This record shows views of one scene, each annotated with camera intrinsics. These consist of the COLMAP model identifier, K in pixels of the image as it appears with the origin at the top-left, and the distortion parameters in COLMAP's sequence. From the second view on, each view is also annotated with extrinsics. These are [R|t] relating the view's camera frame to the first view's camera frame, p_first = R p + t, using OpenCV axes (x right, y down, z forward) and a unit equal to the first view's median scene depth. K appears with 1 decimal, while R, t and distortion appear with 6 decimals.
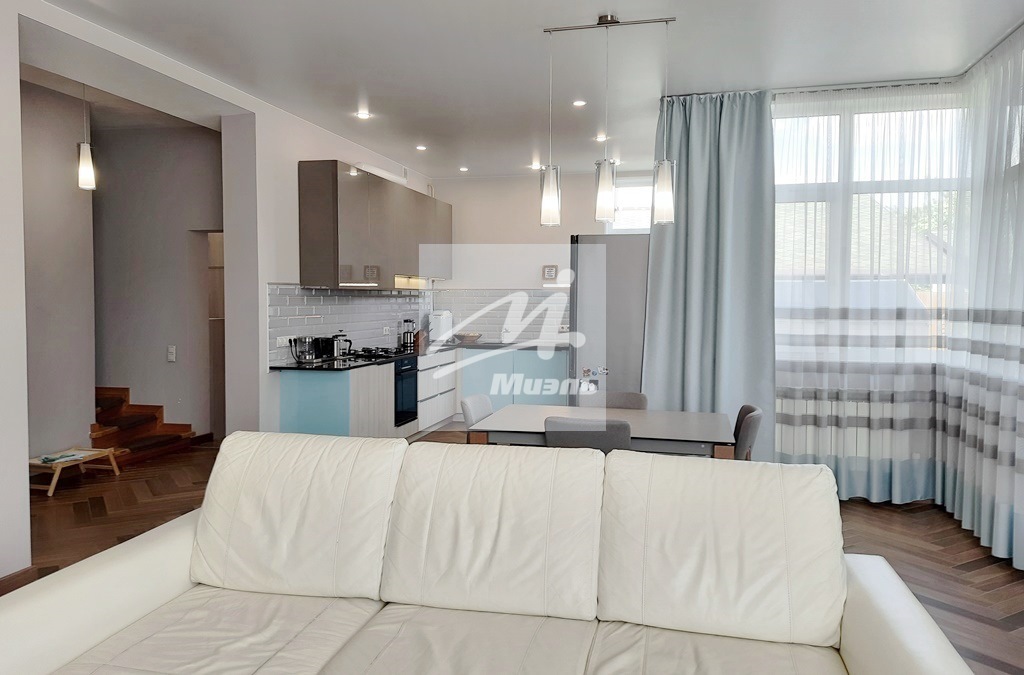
lens RADIAL K [[747.3, 0, 512.0], [0, 747.3, 337.5], [0, 0, 1]] dist [0.001166, 0.000052]
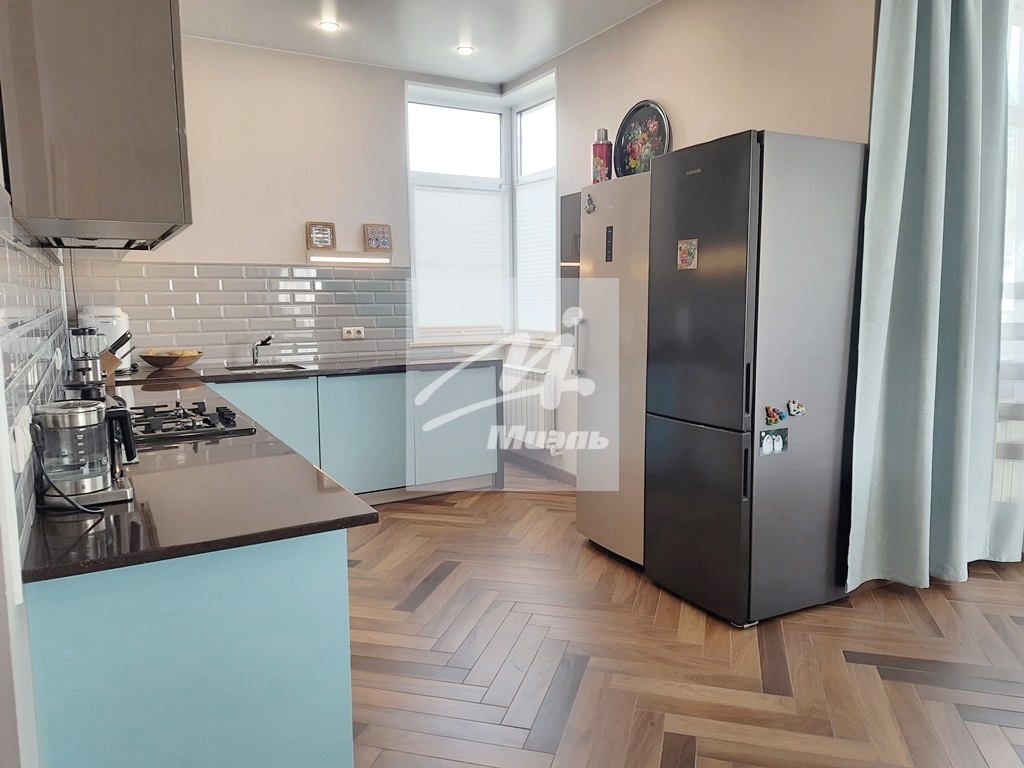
lens RADIAL K [[726.2, 0, 524.5], [0, 726.2, 382.9], [0, 0, 1]] dist [0.099348, -0.108110]
pose [[0.726097, -0.091734, 0.681446, -0.352832], [0.046060, 0.995323, 0.084910, -0.024632], [-0.686048, -0.030266, 0.726927, 0.753386]]
